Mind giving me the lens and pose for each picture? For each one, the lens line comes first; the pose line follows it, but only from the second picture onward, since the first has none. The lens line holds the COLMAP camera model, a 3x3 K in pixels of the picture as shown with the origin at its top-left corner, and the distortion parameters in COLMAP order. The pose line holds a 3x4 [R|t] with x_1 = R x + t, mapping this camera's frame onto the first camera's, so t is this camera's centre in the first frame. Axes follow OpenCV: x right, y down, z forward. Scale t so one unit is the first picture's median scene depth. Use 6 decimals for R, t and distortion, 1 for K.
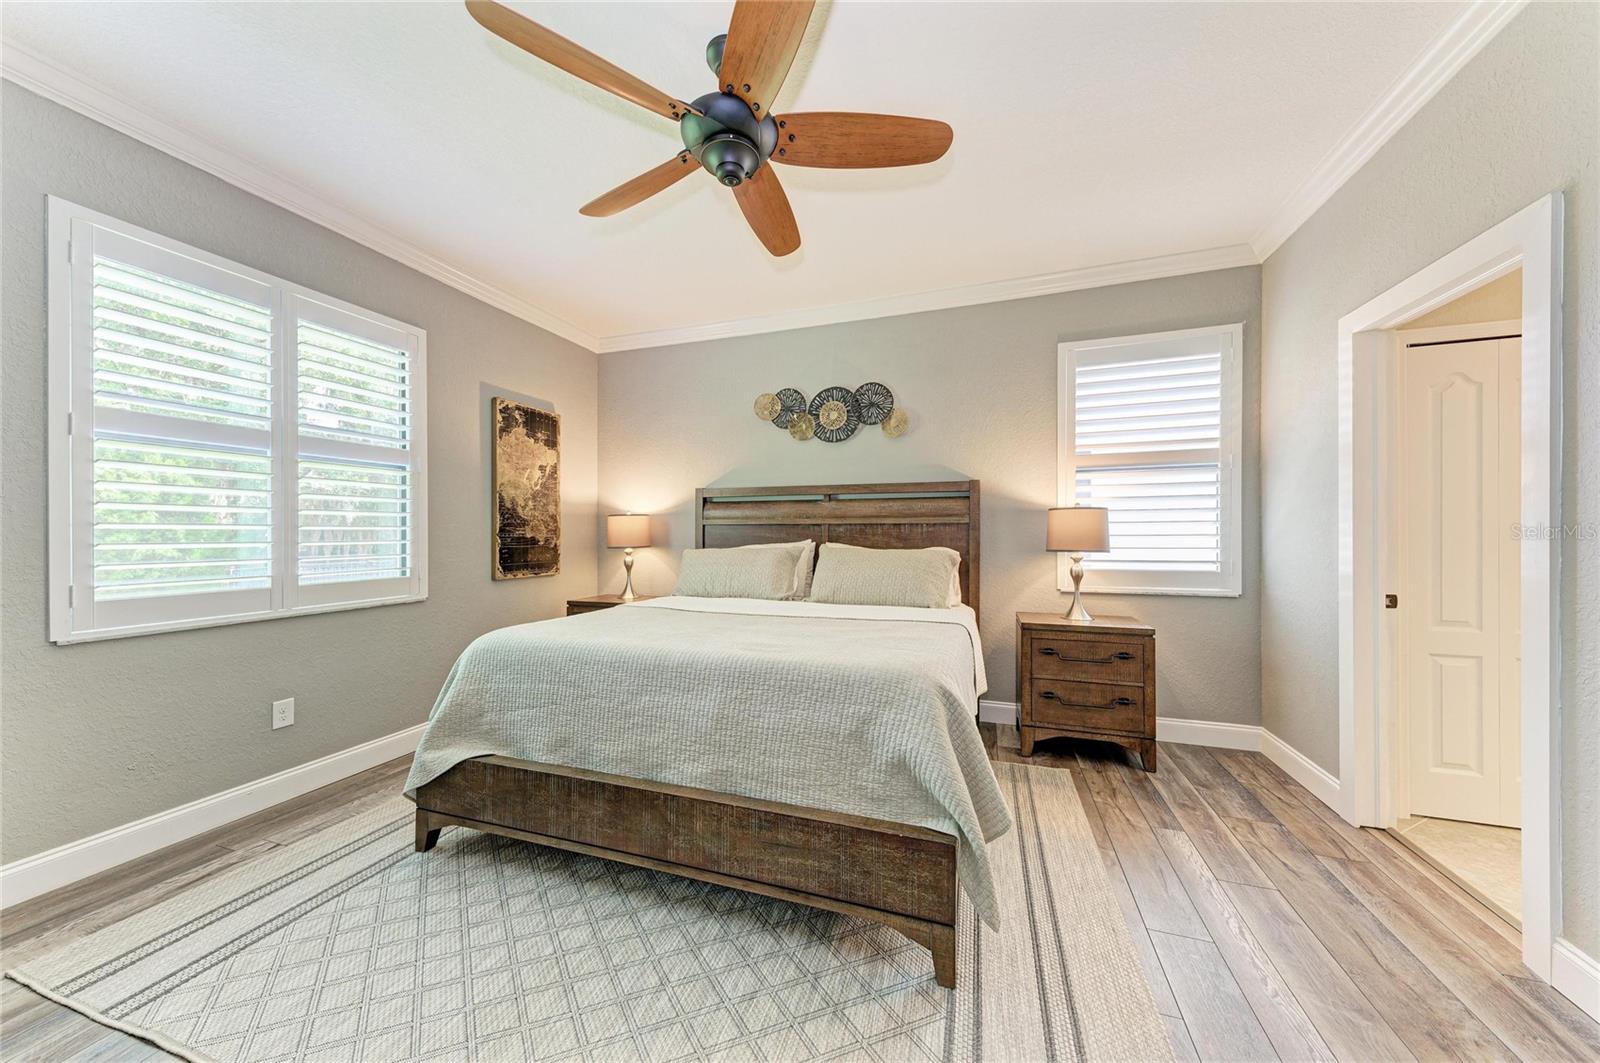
lens RADIAL K [[544.7, 0, 800.0], [0, 544.7, 531.5], [0, 0, 1]] dist [0.016433, -0.000035]
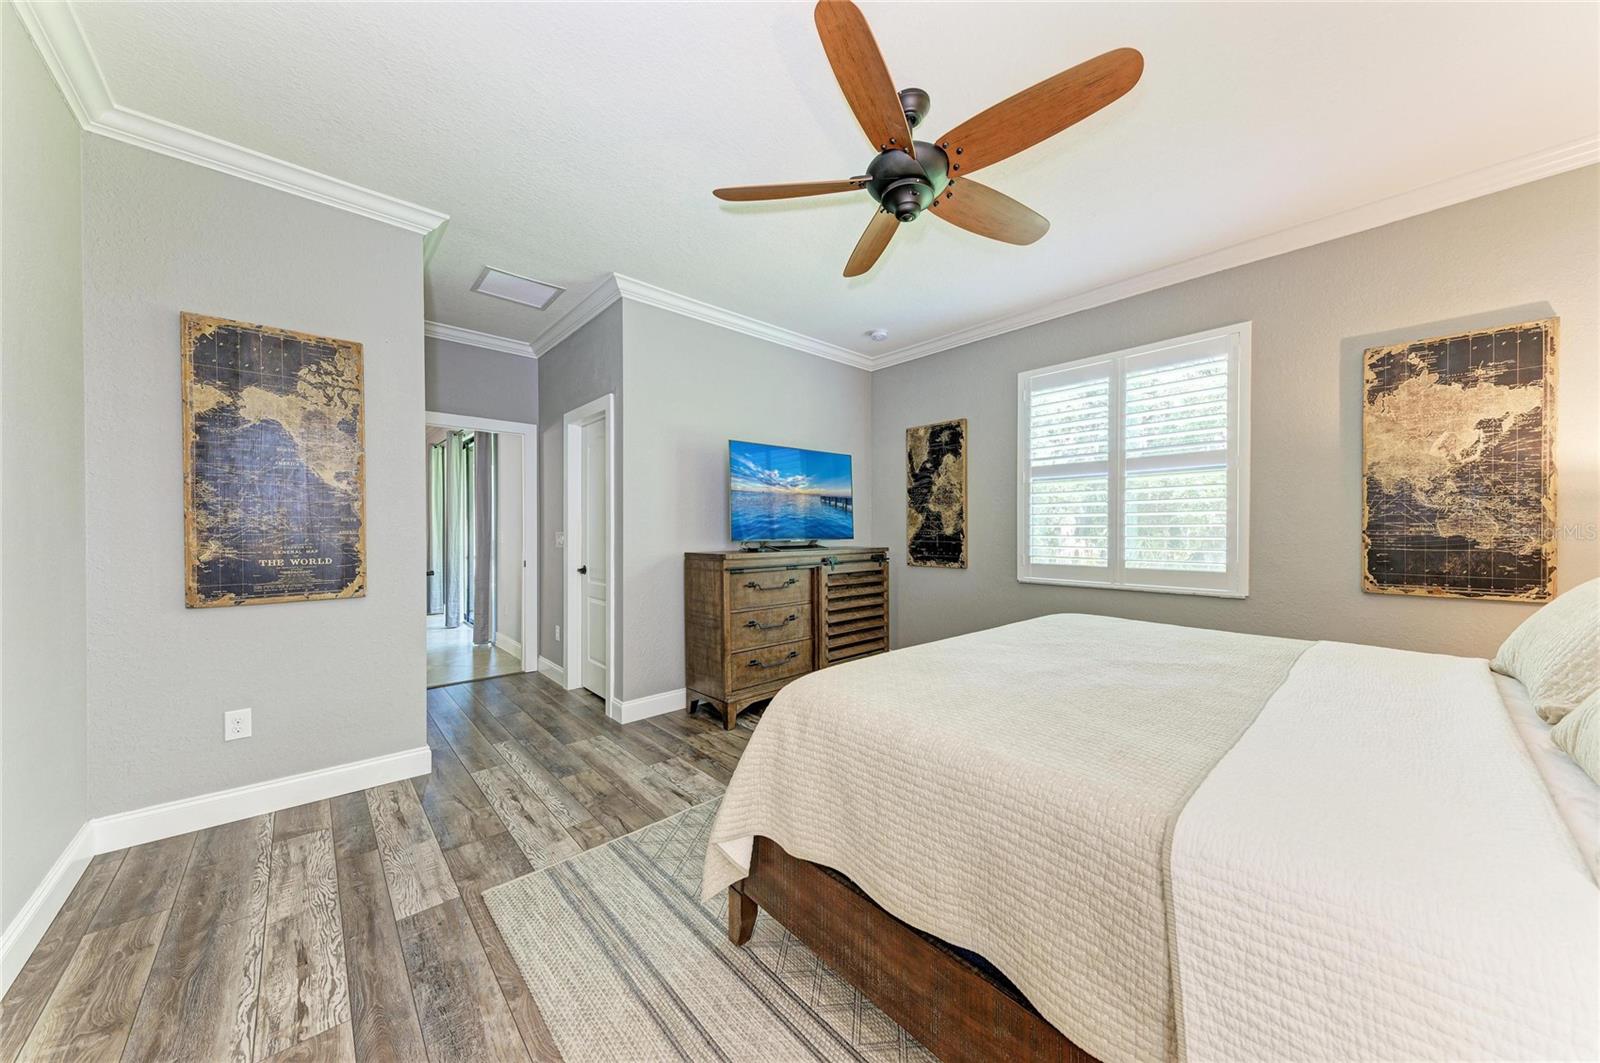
lens RADIAL K [[540.9, 0, 802.2], [0, 540.9, 530.6], [0, 0, 1]] dist [0.010447, -0.000122]
pose [[-0.480352, 0.000688, -0.877076, 0.463391], [0.001228, 0.999999, 0.000112, 0.002399], [0.877075, -0.001023, -0.480352, 0.654386]]
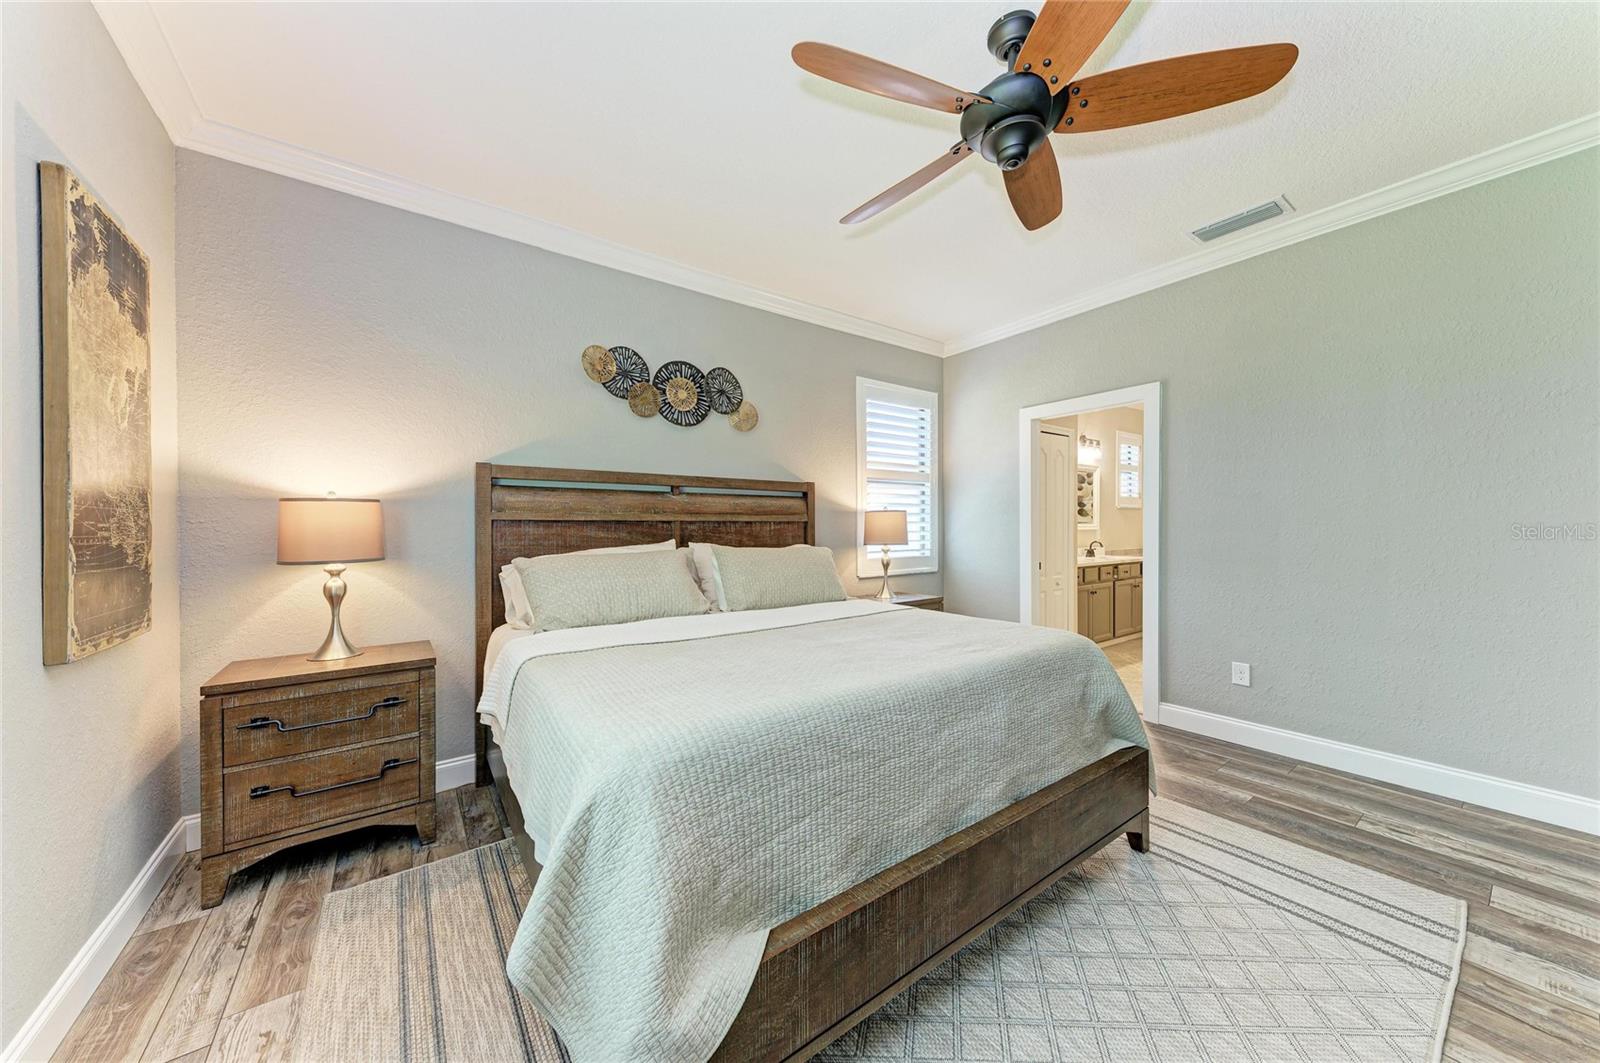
lens RADIAL K [[544.7, 0, 800.0], [0, 544.7, 531.5], [0, 0, 1]] dist [0.016433, -0.000035]
pose [[0.573299, -0.005964, 0.819324, -0.555864], [0.002307, 0.999981, 0.005664, -0.001596], [-0.819343, -0.001357, 0.573302, 0.366037]]
